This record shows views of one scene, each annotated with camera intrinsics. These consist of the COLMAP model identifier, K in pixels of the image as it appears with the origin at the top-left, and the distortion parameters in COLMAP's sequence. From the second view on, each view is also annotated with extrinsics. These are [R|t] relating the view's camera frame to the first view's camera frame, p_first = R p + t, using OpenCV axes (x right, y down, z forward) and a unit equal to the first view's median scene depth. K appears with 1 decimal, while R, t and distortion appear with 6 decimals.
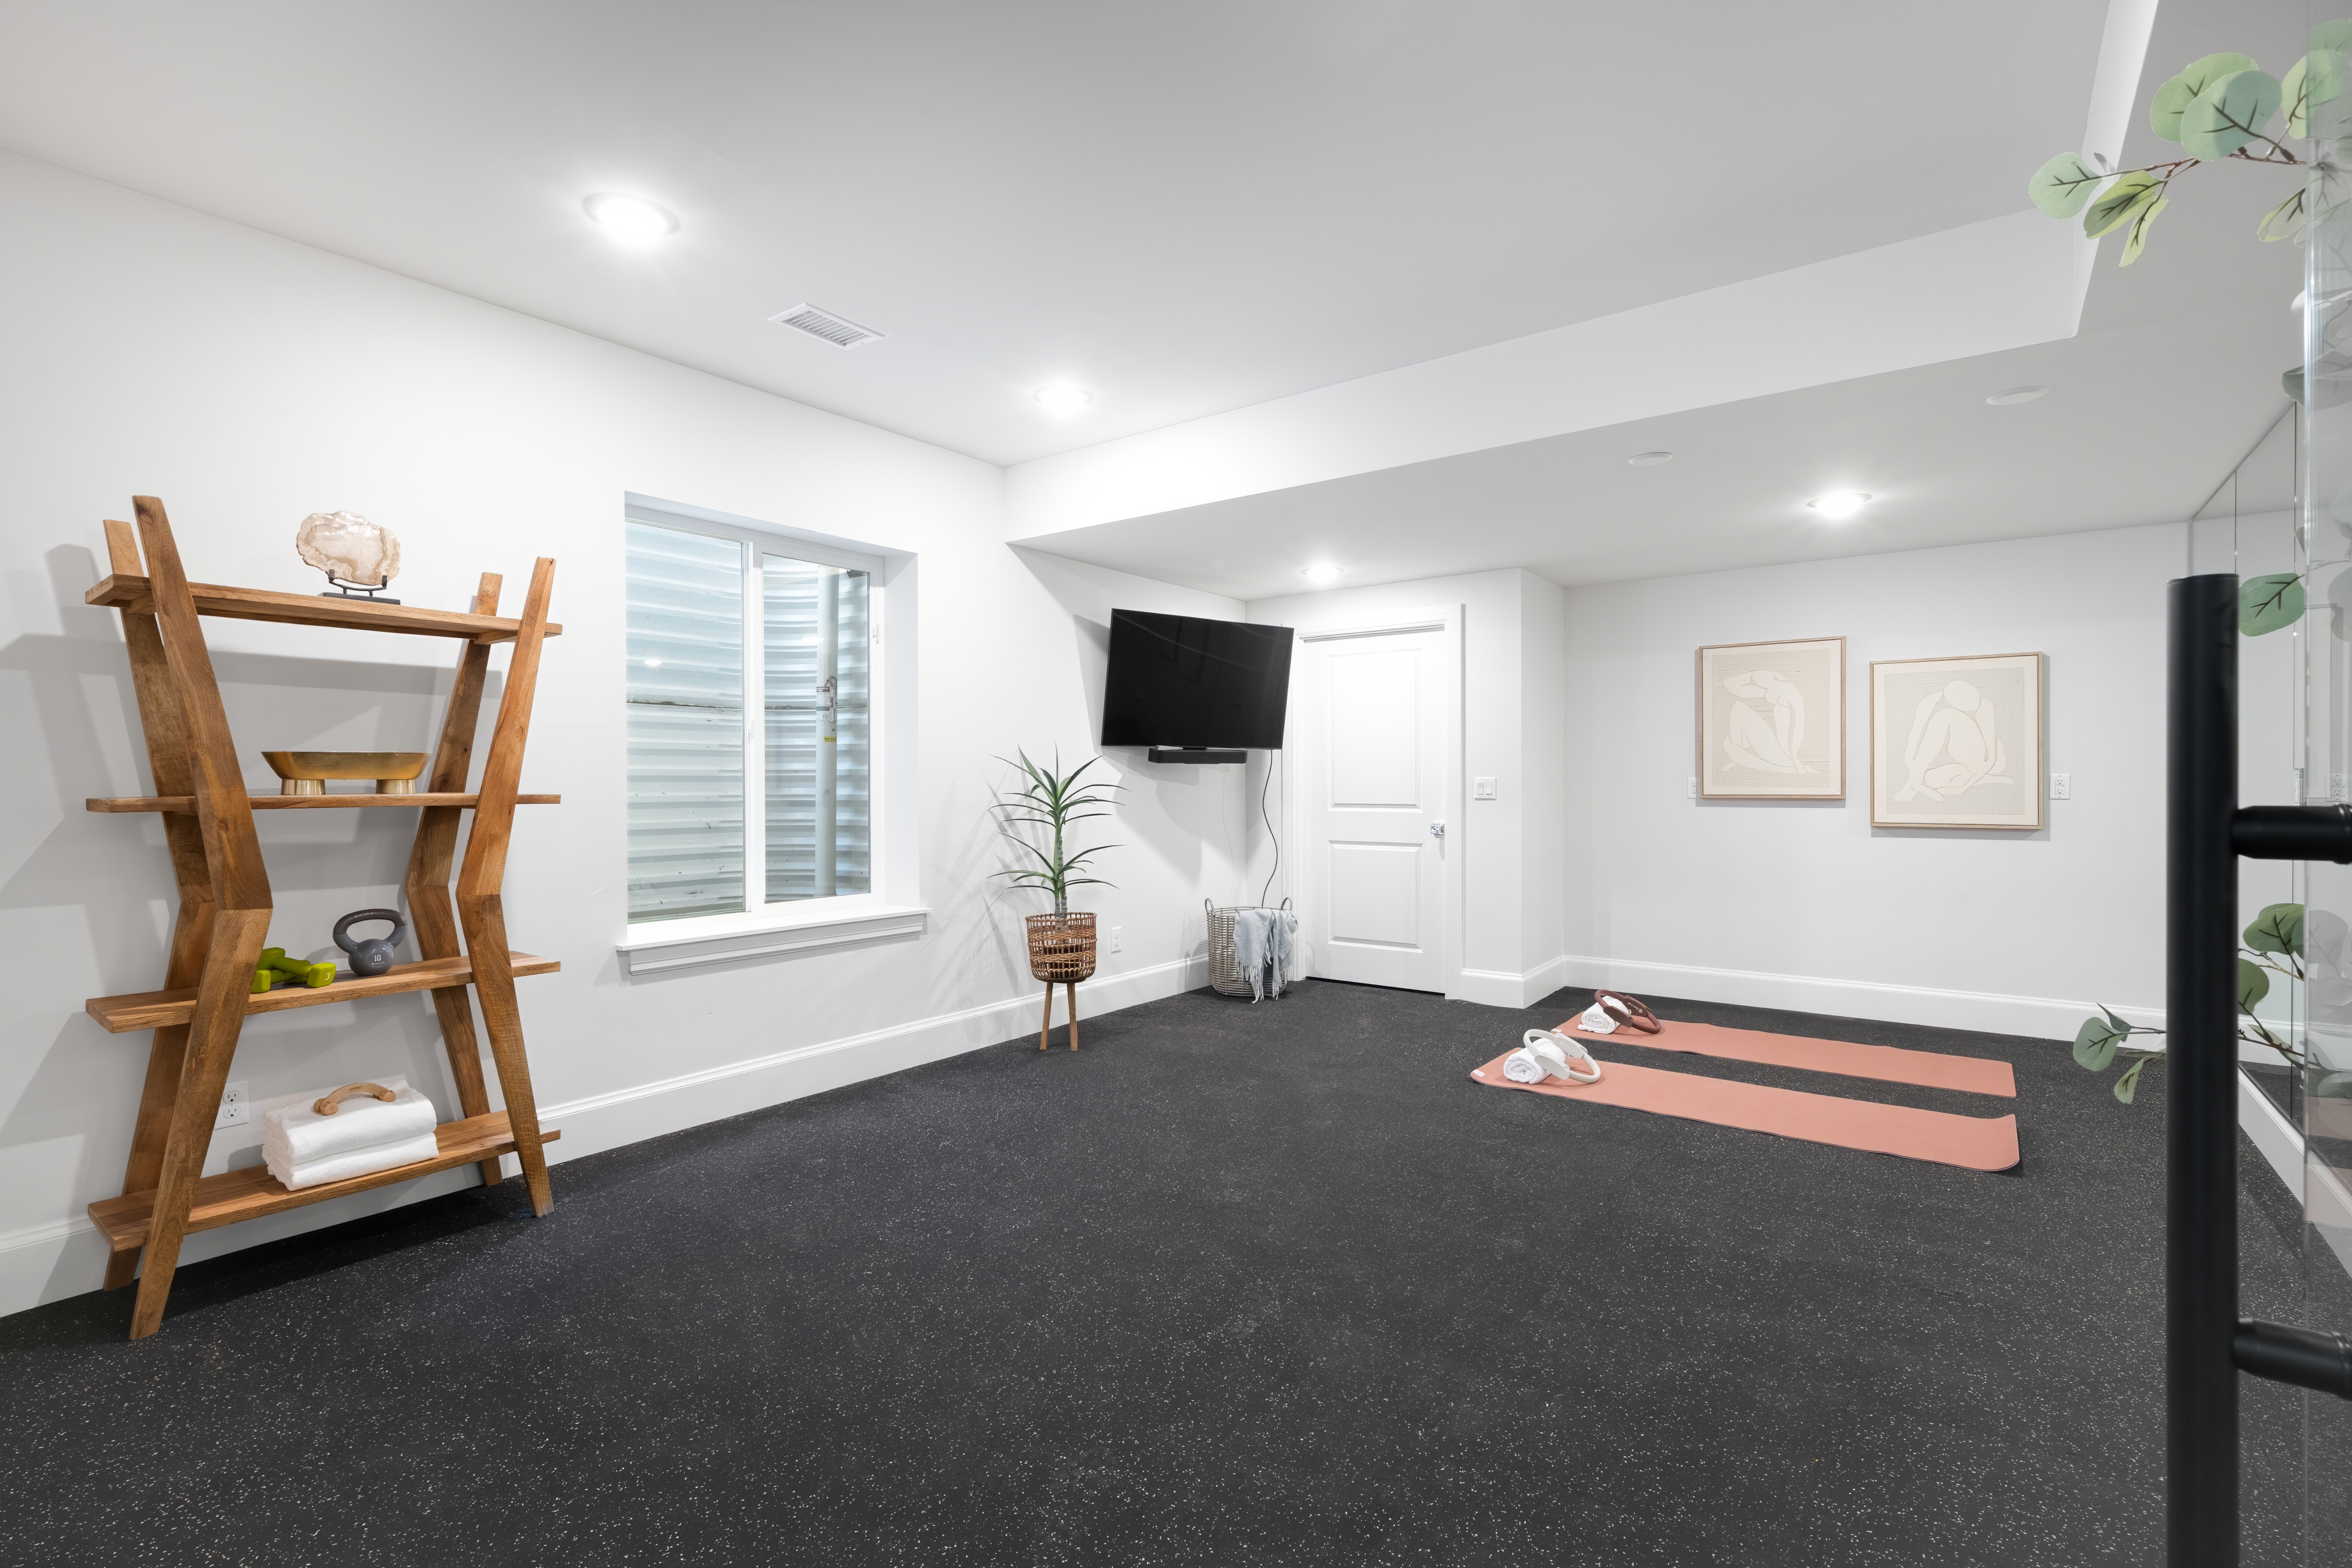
lens RADIAL K [[1084.2, 0, 1174.9], [0, 1084.2, 782.4], [0, 0, 1]] dist [0.000843, 0.000064]
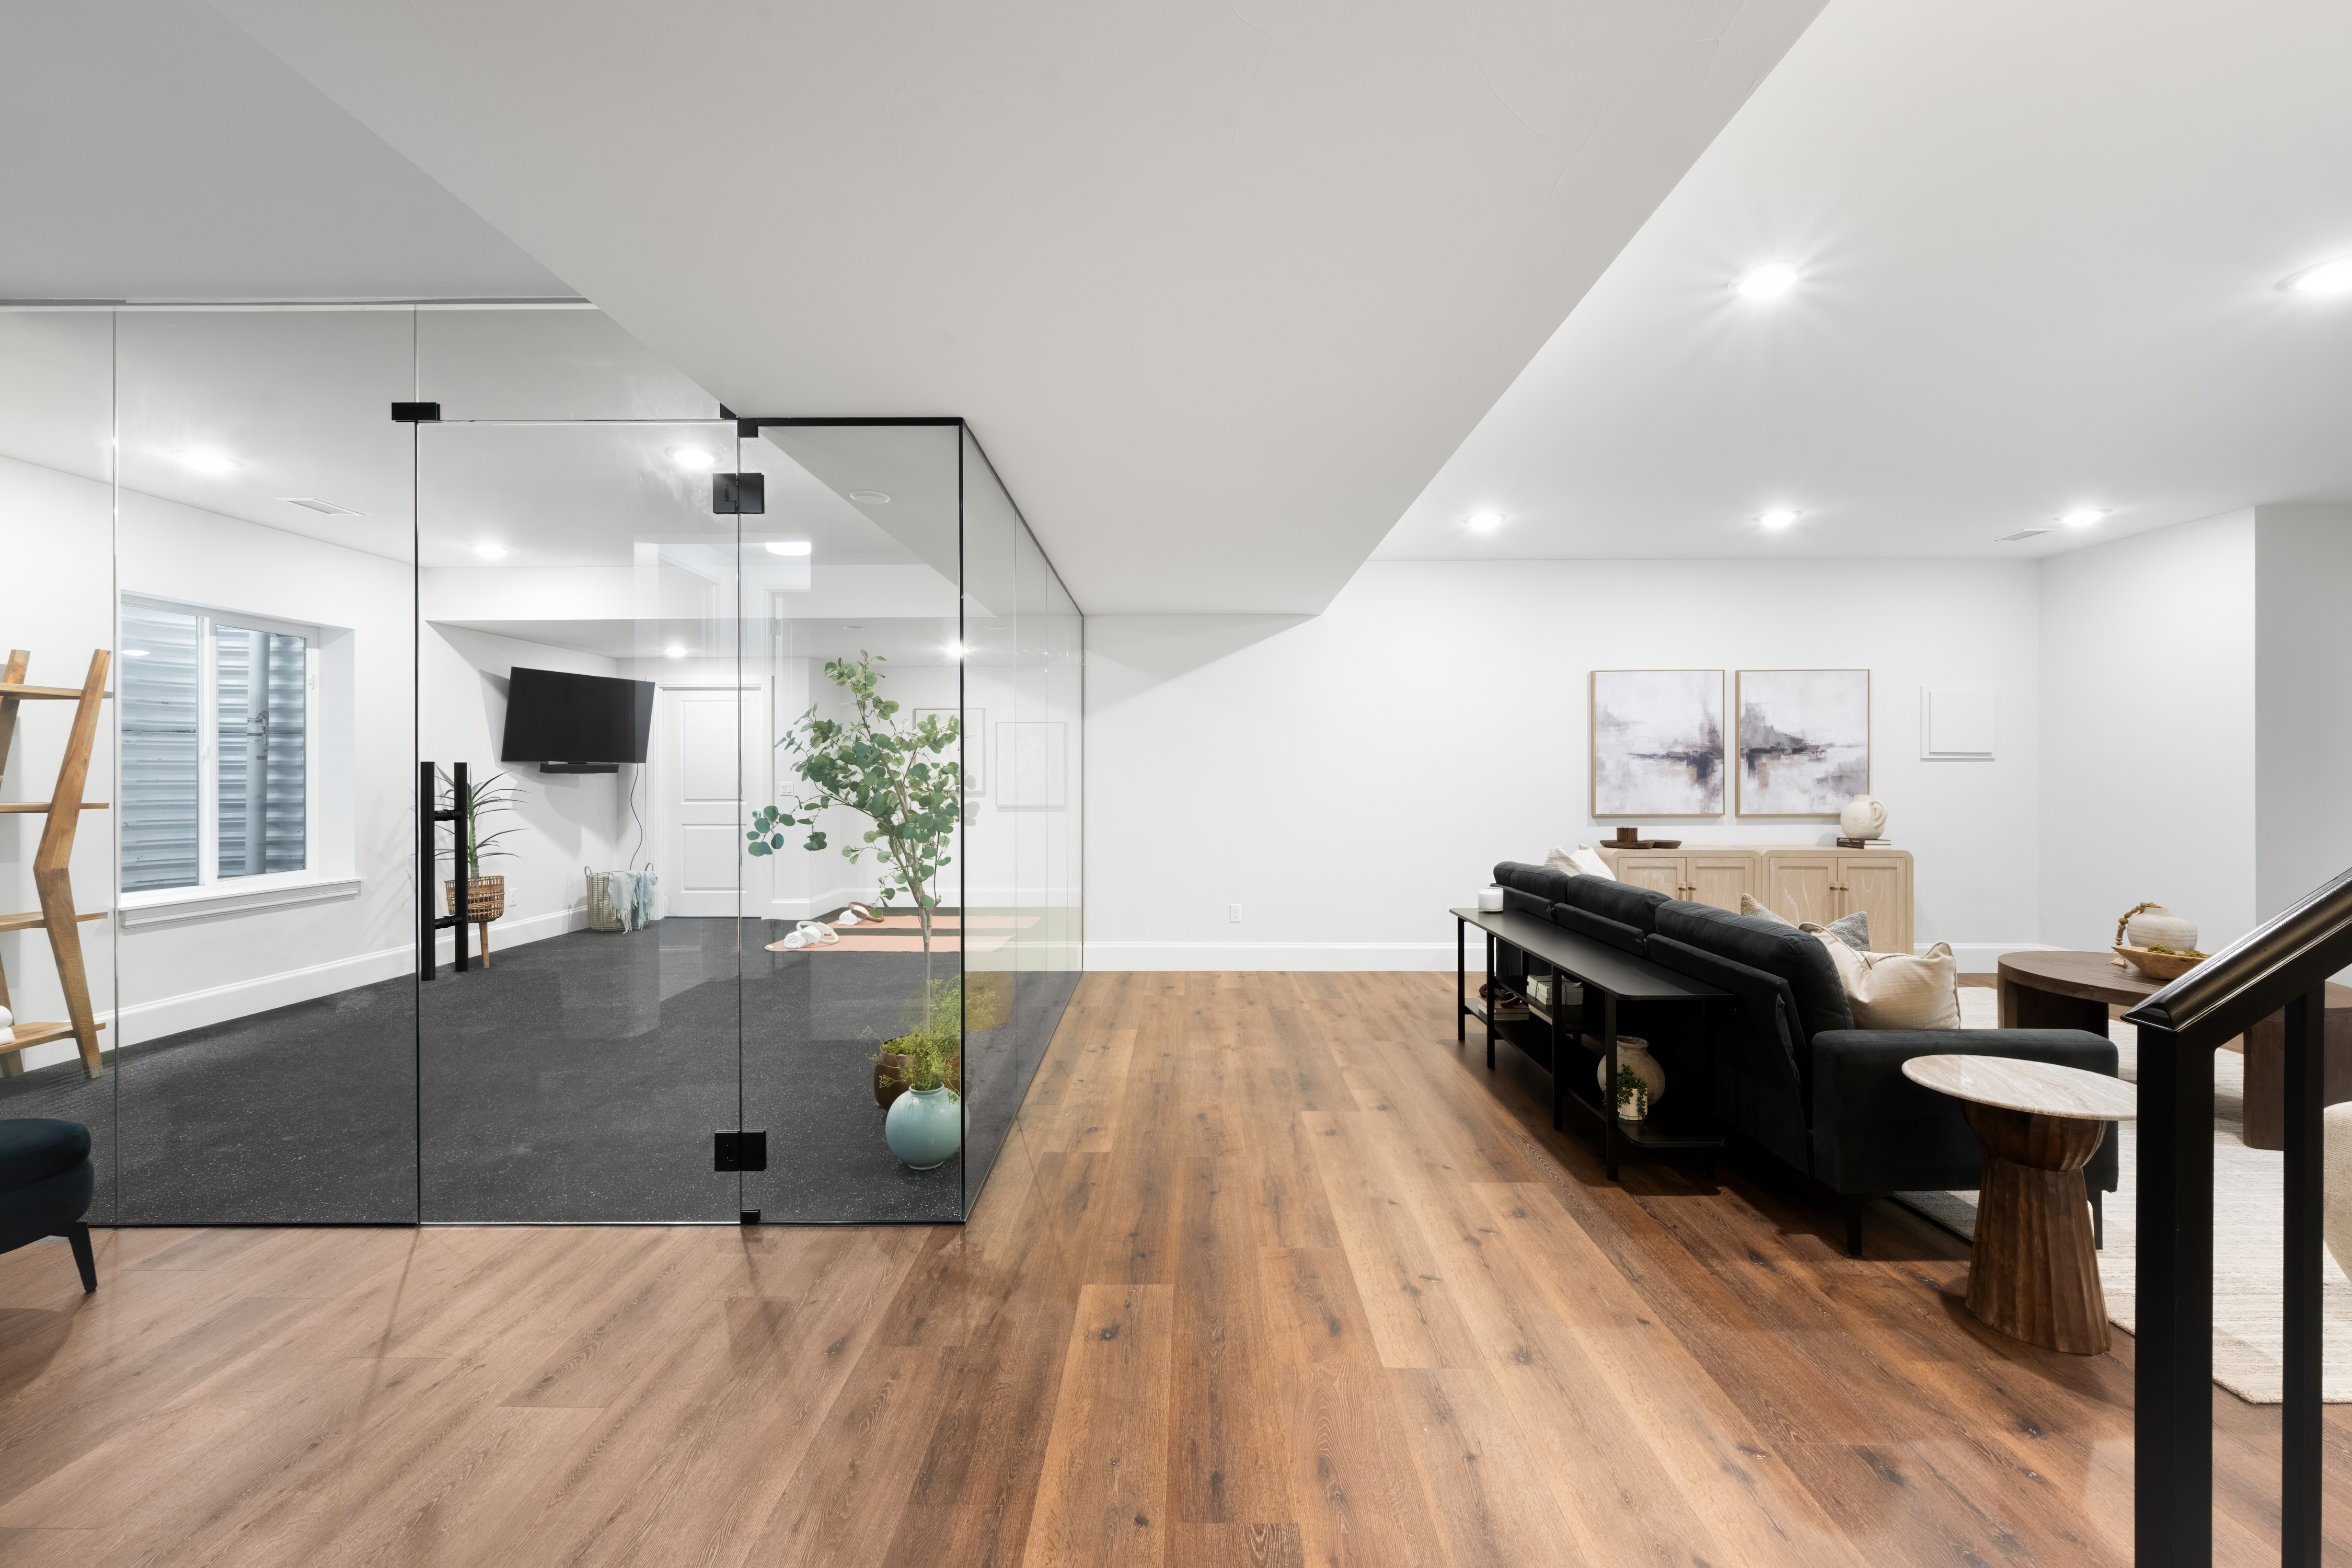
lens RADIAL K [[951.3, 0, 1179.5], [0, 951.3, 773.4], [0, 0, 1]] dist [-0.001856, 0.000153]
pose [[0.819458, 0.000050, 0.573140, -0.059769], [0.001467, 0.999997, -0.002184, -0.015375], [-0.573138, 0.002630, 0.819455, -0.599554]]
